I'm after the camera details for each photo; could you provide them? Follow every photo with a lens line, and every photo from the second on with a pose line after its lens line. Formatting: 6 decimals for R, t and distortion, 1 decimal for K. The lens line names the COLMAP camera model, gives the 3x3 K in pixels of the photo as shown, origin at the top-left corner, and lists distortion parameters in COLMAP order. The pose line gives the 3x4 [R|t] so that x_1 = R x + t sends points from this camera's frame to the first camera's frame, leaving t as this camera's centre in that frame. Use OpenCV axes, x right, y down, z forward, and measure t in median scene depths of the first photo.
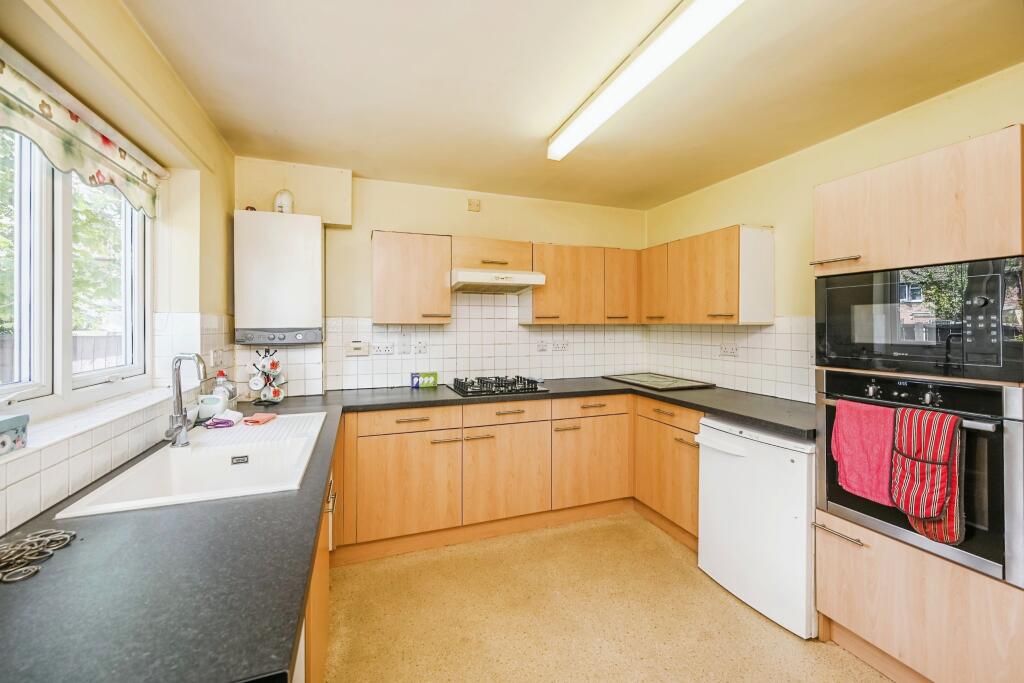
lens RADIAL K [[421.2, 0, 514.1], [0, 421.2, 322.7], [0, 0, 1]] dist [0.000637, -0.000313]
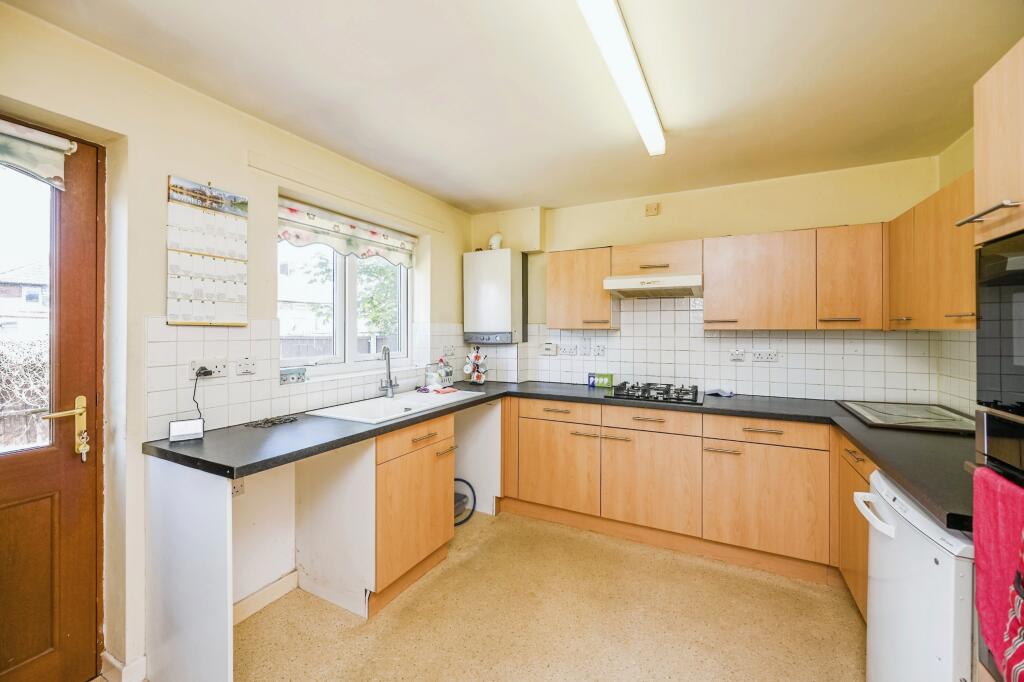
lens RADIAL K [[413.7, 0, 509.1], [0, 413.7, 327.0], [0, 0, 1]] dist [0.000338, 0.000606]
pose [[0.671350, -0.002252, -0.741137, 0.521836], [0.000902, 0.999997, -0.002222, -0.000309], [0.741140, 0.000823, 0.671350, 0.122908]]
